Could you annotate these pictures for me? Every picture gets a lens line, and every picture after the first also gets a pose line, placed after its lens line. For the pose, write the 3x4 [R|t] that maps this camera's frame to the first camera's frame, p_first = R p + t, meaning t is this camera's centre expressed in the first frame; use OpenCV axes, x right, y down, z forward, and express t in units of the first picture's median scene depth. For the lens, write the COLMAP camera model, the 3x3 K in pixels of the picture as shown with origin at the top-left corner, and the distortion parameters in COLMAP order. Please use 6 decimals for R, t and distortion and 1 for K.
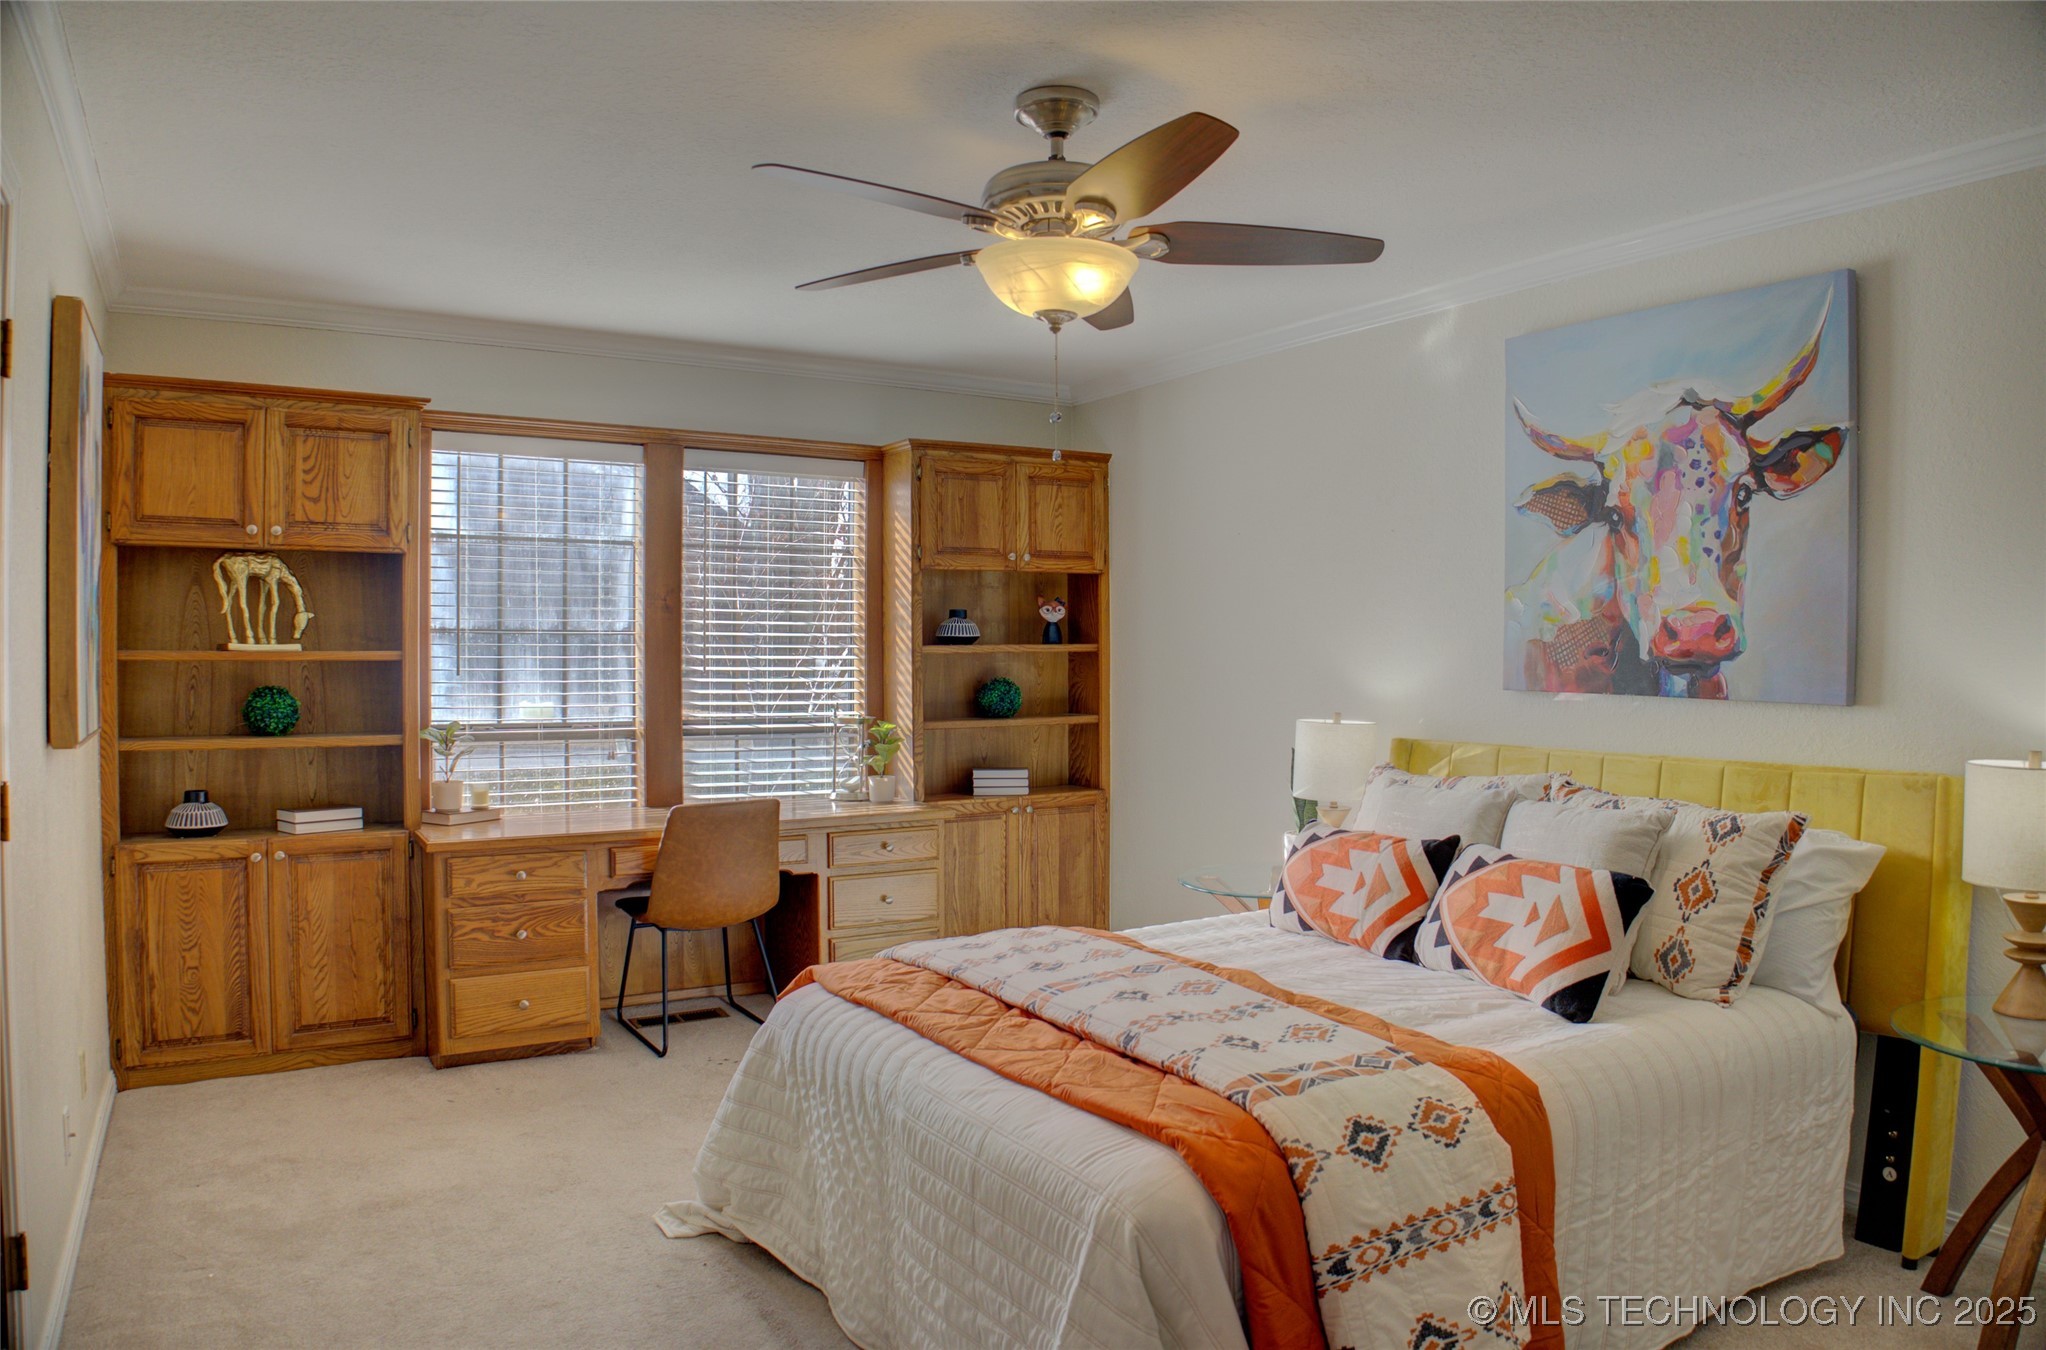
lens RADIAL K [[1383.0, 0, 1059.0], [0, 1383.0, 668.8], [0, 0, 1]] dist [-0.166258, 0.100147]
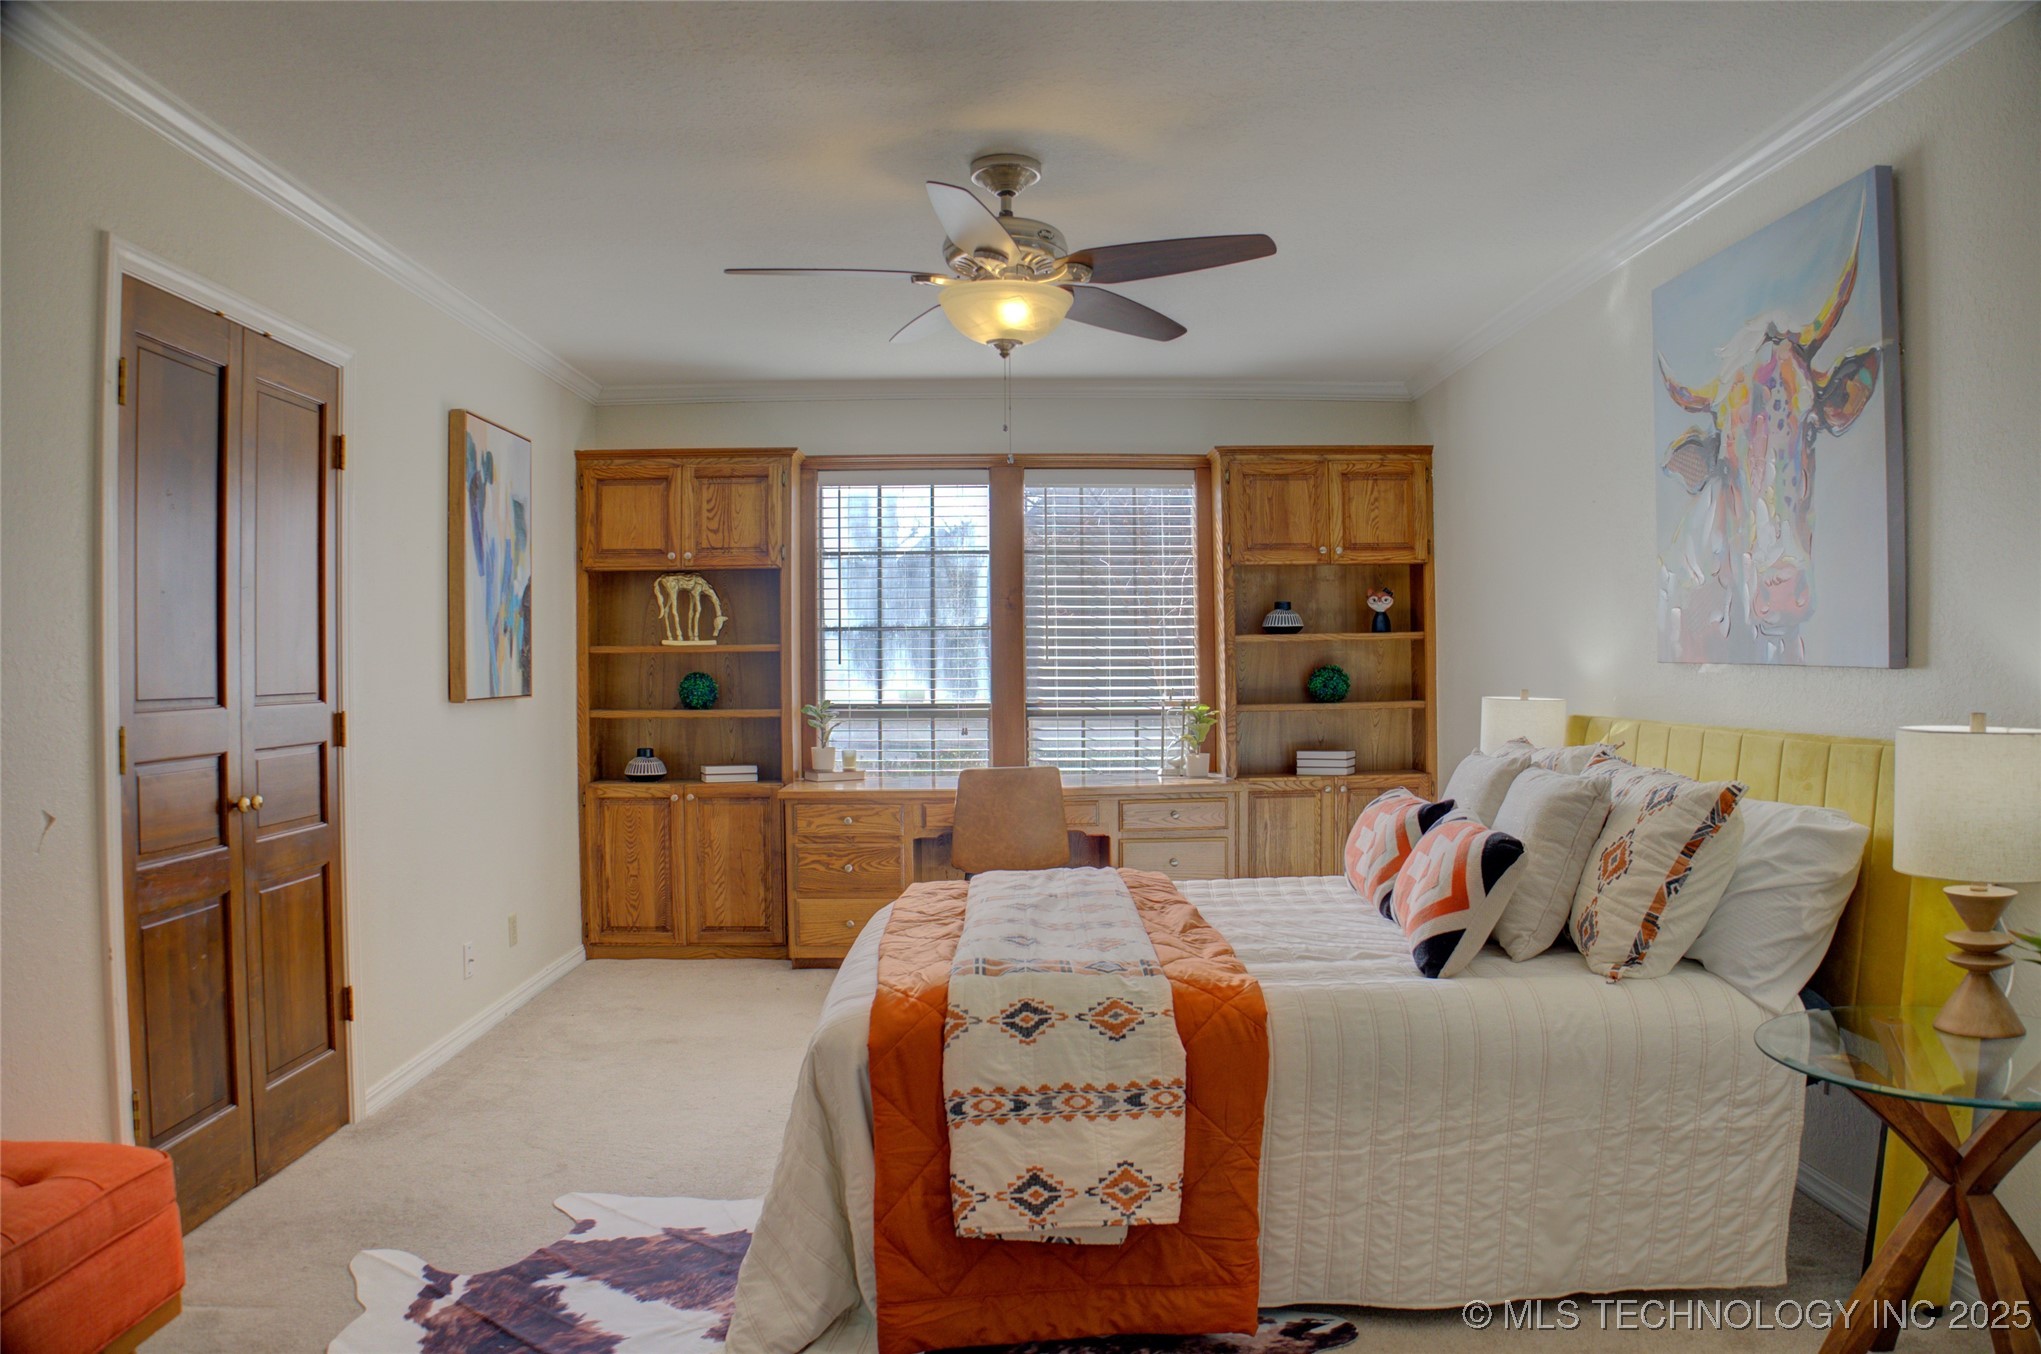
lens RADIAL K [[1362.3, 0, 1020.5], [0, 1362.3, 677.0], [0, 0, 1]] dist [-0.121431, 0.032955]
pose [[0.861001, -0.005874, -0.508569, 0.403340], [0.004857, 0.999983, -0.003327, 0.025464], [0.508580, 0.000394, 0.861015, -0.015331]]
